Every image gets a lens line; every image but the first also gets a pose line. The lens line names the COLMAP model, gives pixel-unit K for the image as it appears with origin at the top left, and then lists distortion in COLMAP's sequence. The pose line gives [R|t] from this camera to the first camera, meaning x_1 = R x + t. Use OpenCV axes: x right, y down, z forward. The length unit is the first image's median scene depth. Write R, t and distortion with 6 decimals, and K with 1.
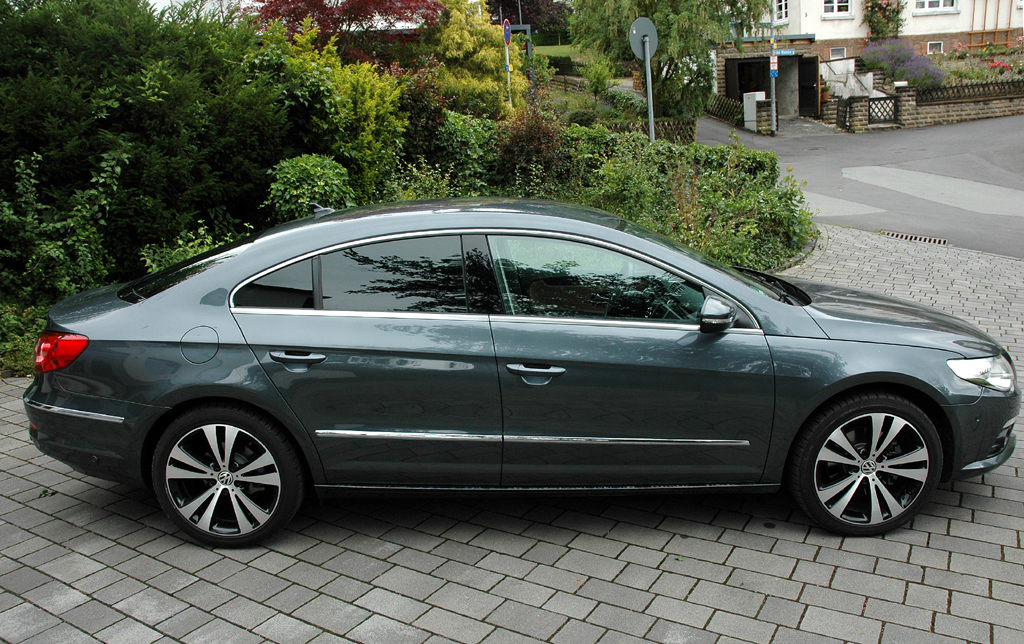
lens RADIAL K [[832.1, 0, 512.0], [0, 832.1, 322.0], [0, 0, 1]] dist [-0.208533, 0.221881]
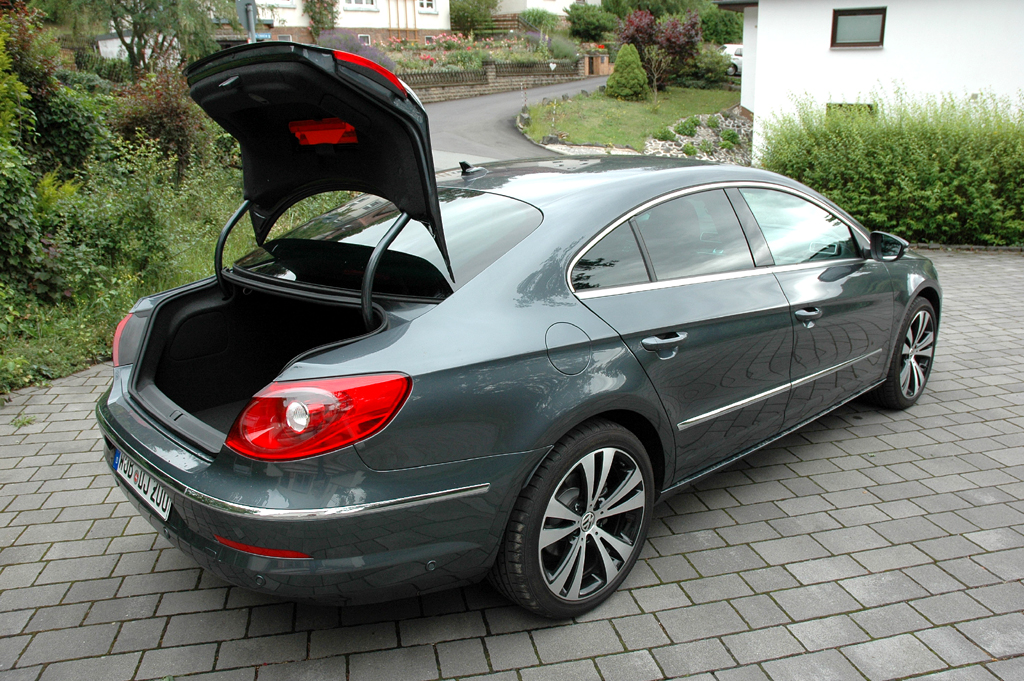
lens RADIAL K [[797.4, 0, 512.0], [0, 797.4, 340.5], [0, 0, 1]] dist [-0.129392, 0.003886]
pose [[0.718810, -0.164426, 0.675483, -0.885619], [0.135846, 0.986118, 0.095482, -0.052730], [-0.681805, 0.023128, 0.731168, 0.514233]]
